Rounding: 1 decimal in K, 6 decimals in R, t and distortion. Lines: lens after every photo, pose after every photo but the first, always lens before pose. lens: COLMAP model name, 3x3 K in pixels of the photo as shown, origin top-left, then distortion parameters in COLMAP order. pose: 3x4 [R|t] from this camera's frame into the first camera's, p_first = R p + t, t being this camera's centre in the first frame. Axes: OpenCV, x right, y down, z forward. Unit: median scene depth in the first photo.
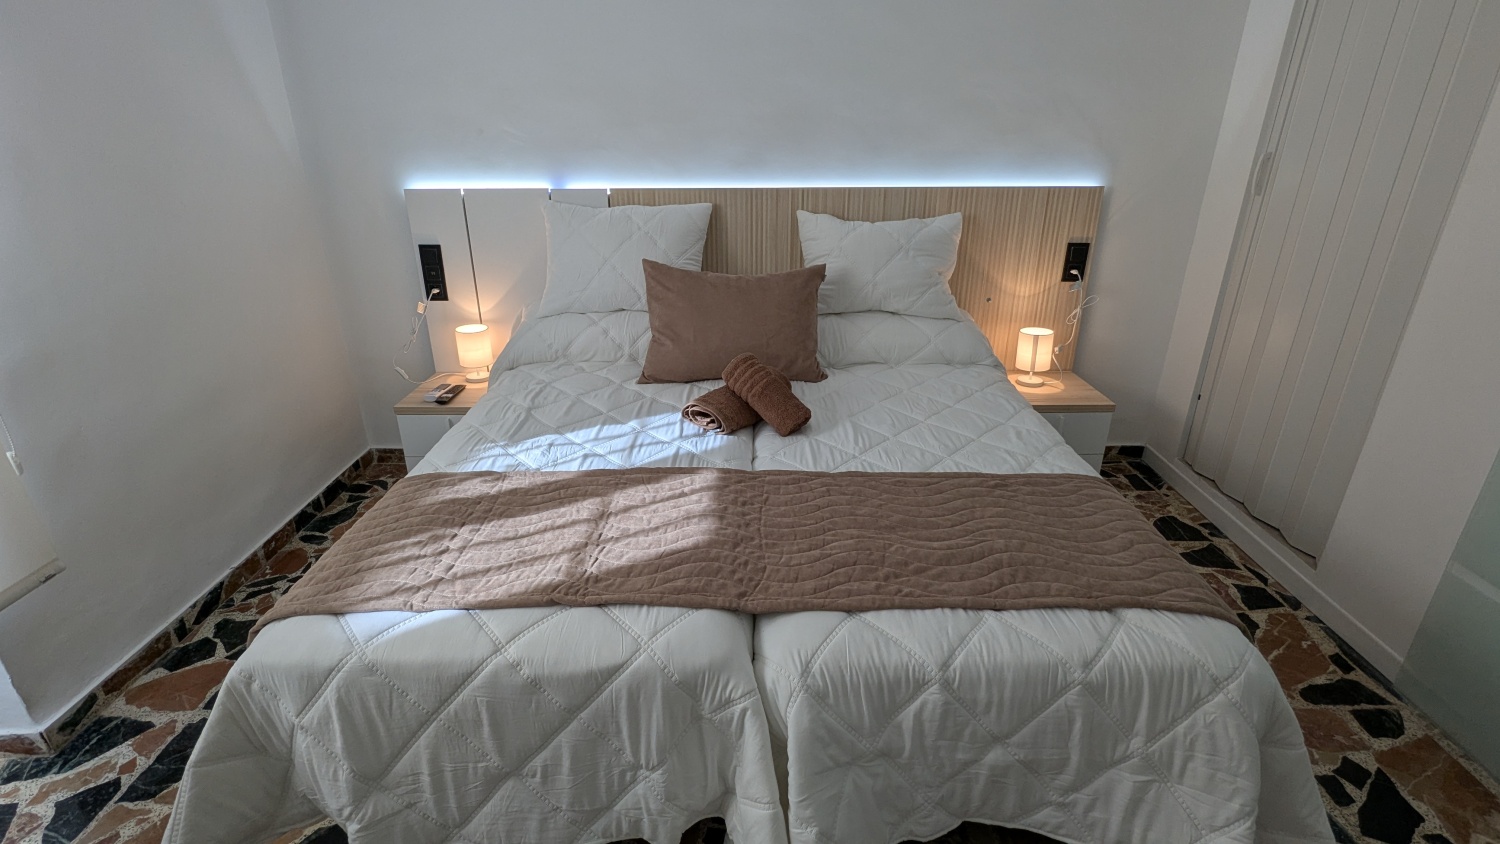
lens RADIAL K [[703.7, 0, 748.0], [0, 703.7, 428.5], [0, 0, 1]] dist [-0.008158, 0.006403]
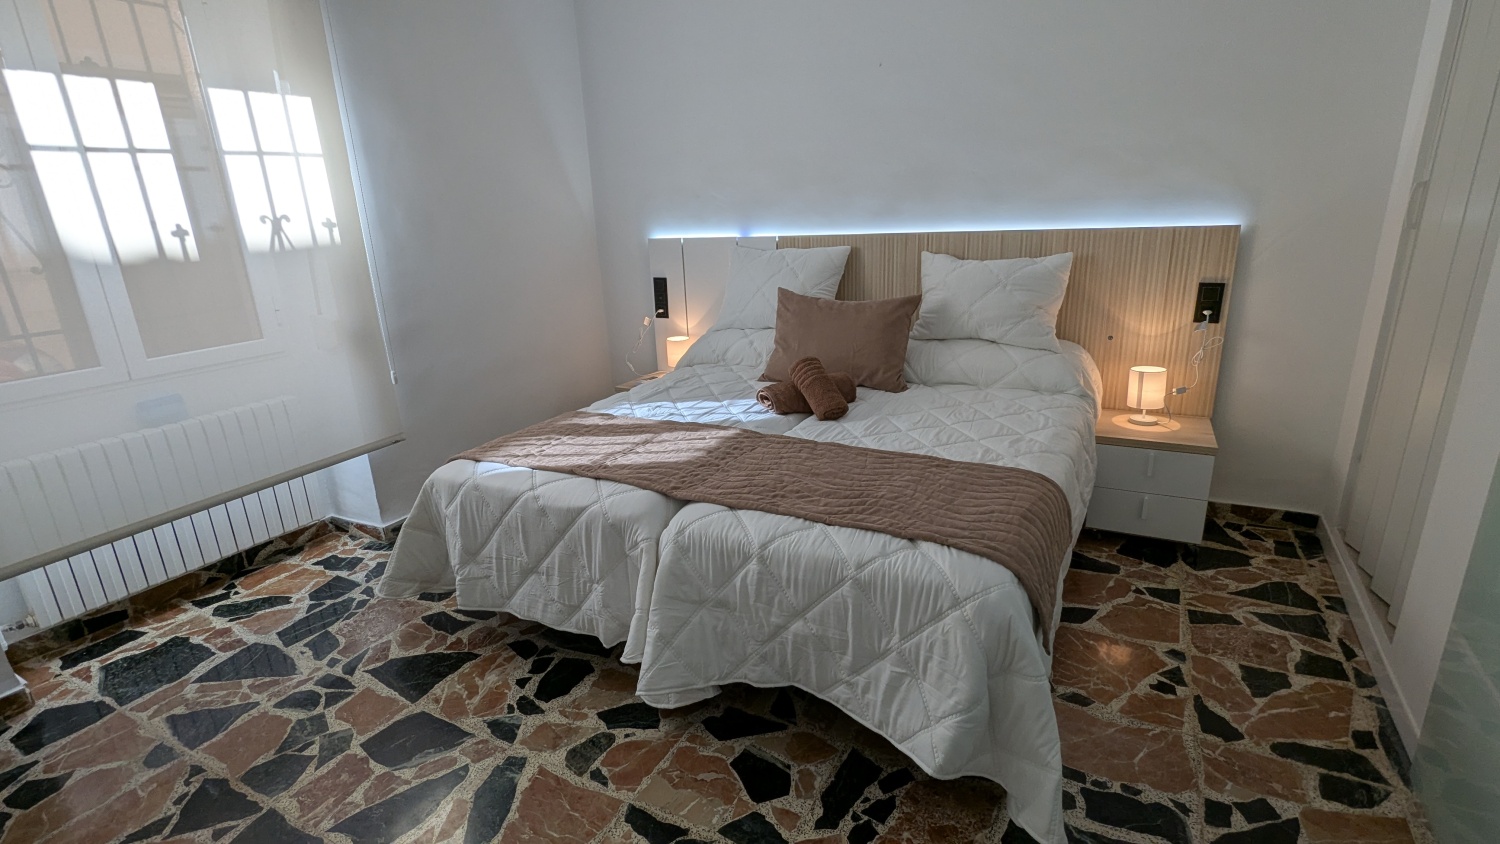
lens RADIAL K [[703.7, 0, 748.8], [0, 703.7, 424.4], [0, 0, 1]] dist [-0.008158, 0.006403]
pose [[0.878975, 0.106898, -0.464732, 0.549933], [-0.149328, 0.987237, -0.055349, 0.112028], [0.452884, 0.118048, 0.883720, -0.176506]]
